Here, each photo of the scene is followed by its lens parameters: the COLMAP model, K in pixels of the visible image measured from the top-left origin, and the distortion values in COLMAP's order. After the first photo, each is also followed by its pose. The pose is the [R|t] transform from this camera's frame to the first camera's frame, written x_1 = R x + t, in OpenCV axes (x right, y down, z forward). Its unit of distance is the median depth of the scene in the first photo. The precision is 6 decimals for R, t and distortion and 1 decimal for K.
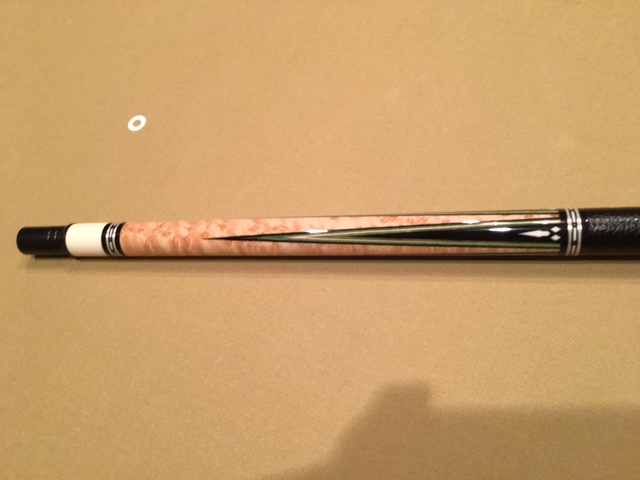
lens RADIAL K [[550.1, 0, 320.0], [0, 550.1, 240.0], [0, 0, 1]] dist [0.059768, -0.102875]
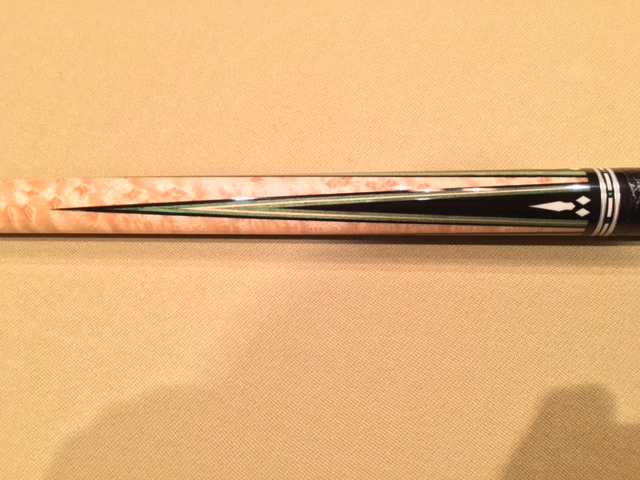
lens RADIAL K [[550.1, 0, 320.0], [0, 550.1, 240.0], [0, 0, 1]] dist [0.059768, -0.102875]
pose [[0.991141, -0.016626, 0.131767, 0.012868], [-0.000082, 0.992057, 0.125791, -0.050459], [-0.132812, -0.124687, 0.983267, 0.330198]]
